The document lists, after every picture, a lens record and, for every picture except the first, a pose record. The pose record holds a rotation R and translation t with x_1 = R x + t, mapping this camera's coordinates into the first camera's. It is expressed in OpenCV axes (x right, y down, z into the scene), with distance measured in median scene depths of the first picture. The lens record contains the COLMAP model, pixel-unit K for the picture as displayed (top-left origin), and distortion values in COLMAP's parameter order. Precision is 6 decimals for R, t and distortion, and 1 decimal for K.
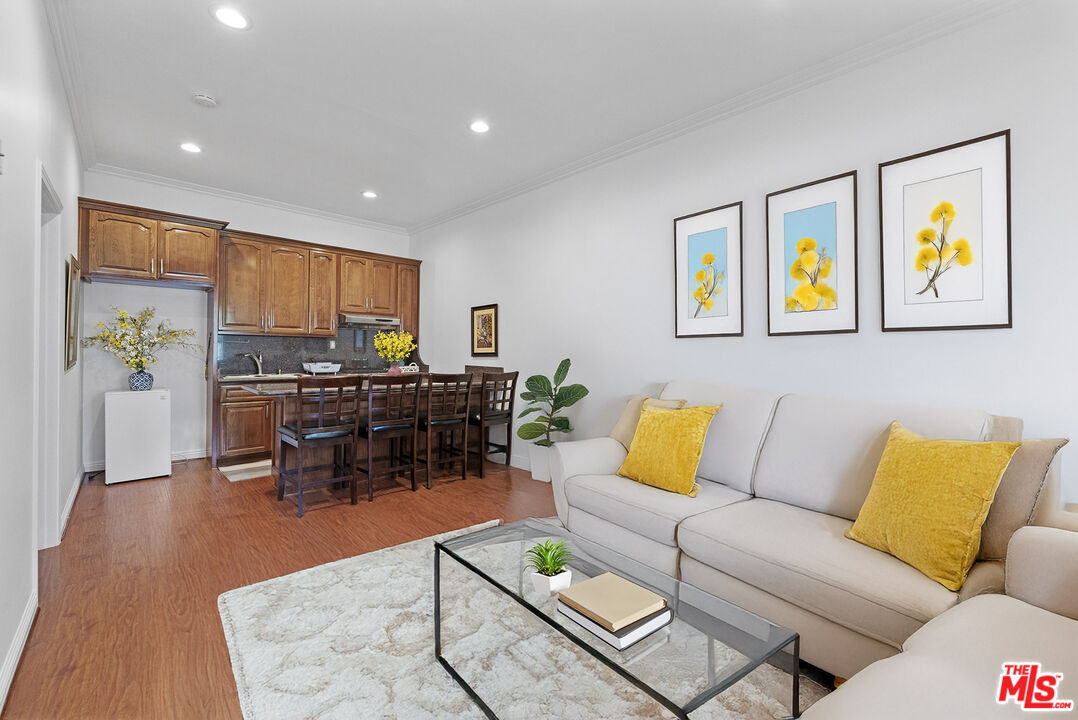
lens RADIAL K [[456.0, 0, 539.0], [0, 456.0, 360.0], [0, 0, 1]] dist [-0.000704, -0.000143]
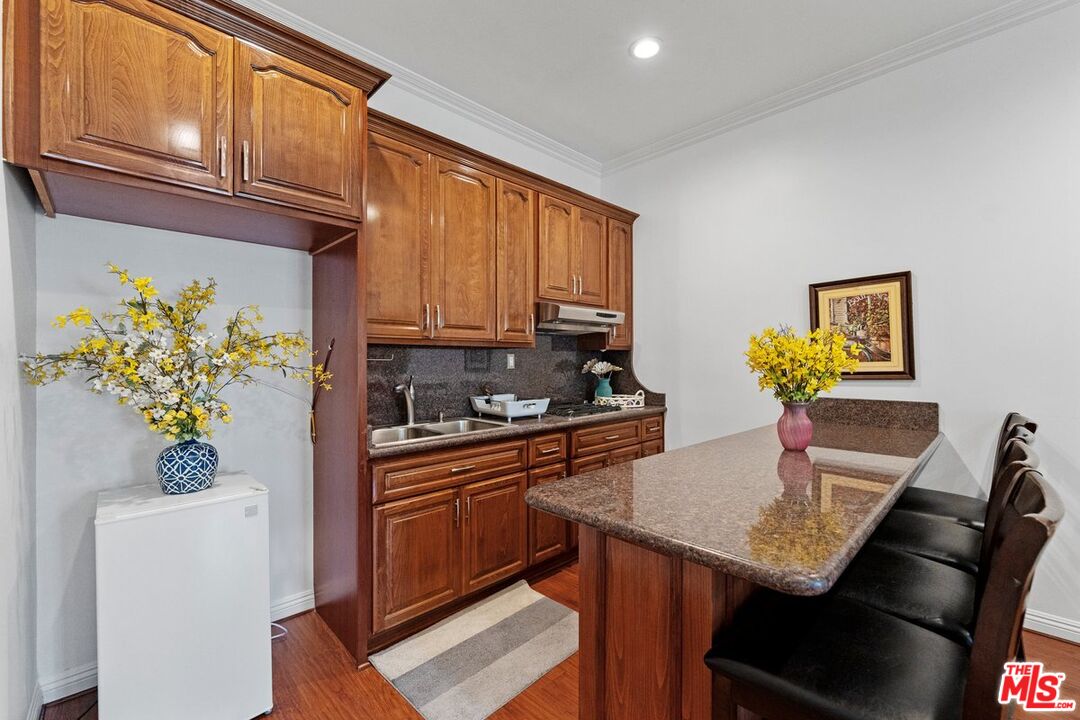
lens RADIAL K [[459.5, 0, 538.4], [0, 459.5, 367.1], [0, 0, 1]] dist [0.000121, -0.000013]
pose [[0.999770, -0.018785, 0.010377, -0.568747], [0.018885, 0.999775, -0.009645, -0.027758], [-0.010194, 0.009838, 0.999900, 0.595780]]
